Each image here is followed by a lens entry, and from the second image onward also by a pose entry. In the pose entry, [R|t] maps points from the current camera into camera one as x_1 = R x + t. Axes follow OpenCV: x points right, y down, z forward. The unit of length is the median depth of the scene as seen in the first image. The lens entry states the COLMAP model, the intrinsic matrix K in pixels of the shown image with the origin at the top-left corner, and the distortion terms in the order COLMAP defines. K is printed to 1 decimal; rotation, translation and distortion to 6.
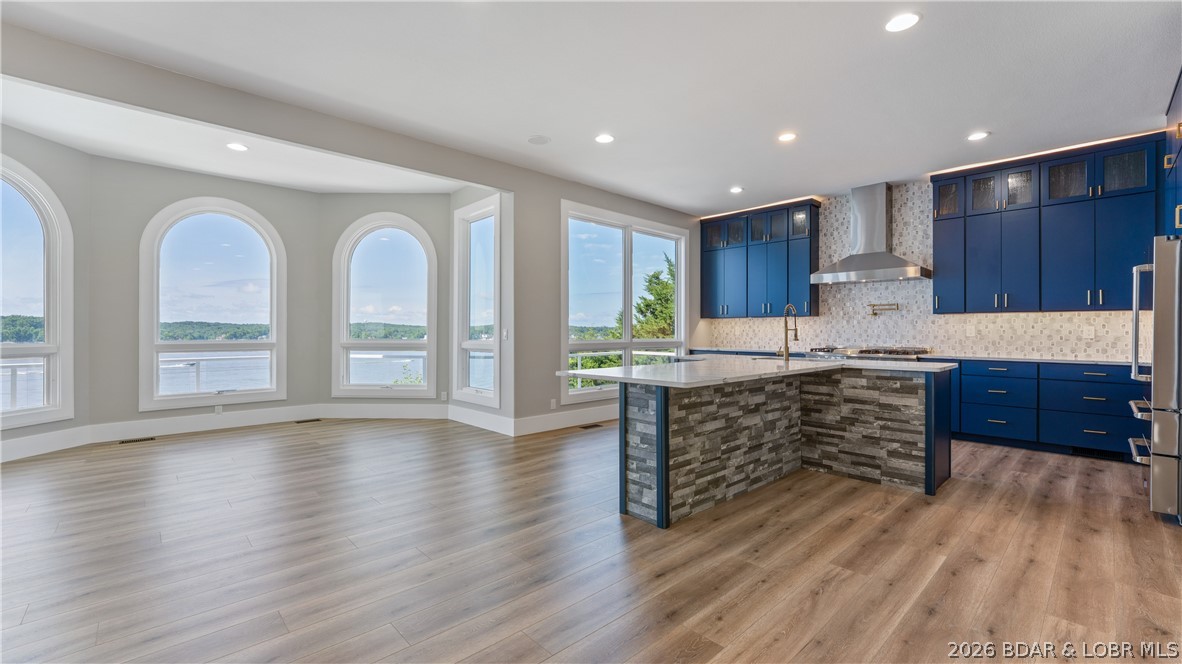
lens RADIAL K [[496.3, 0, 572.6], [0, 496.3, 330.7], [0, 0, 1]] dist [-0.002280, -0.000007]
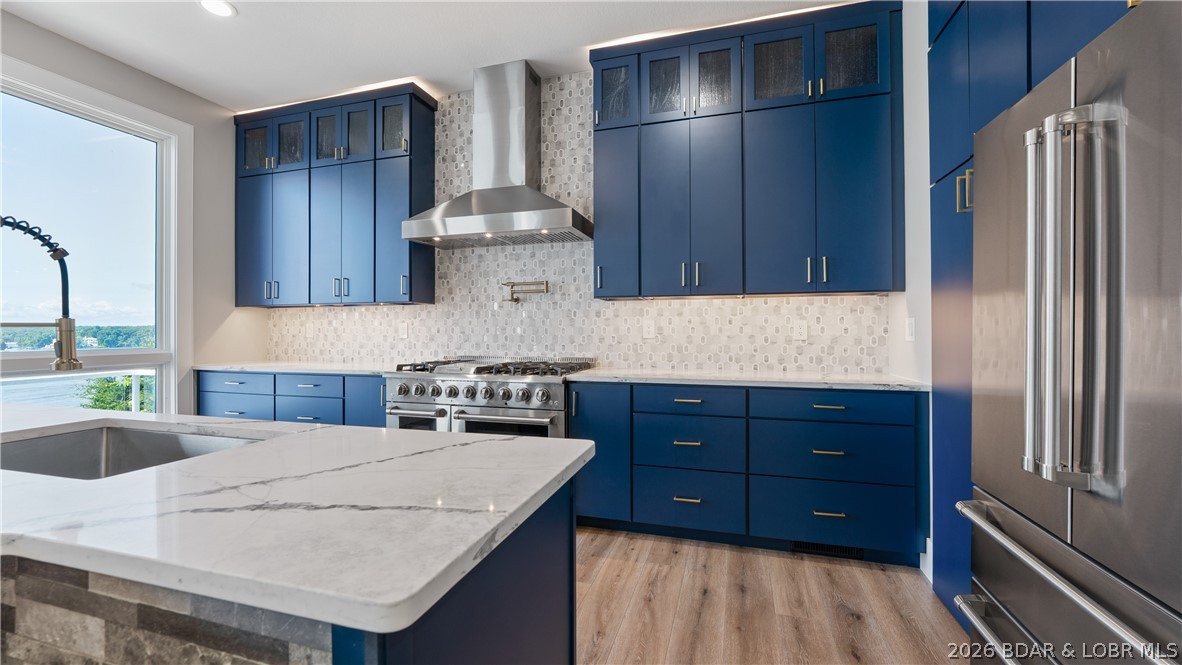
lens RADIAL K [[496.3, 0, 571.4], [0, 496.3, 329.8], [0, 0, 1]] dist [-0.002280, -0.000007]
pose [[0.870482, 0.002423, 0.492194, 0.403884], [0.002062, 0.999961, -0.008570, 0.006204], [-0.492195, 0.008475, 0.870444, 0.495533]]
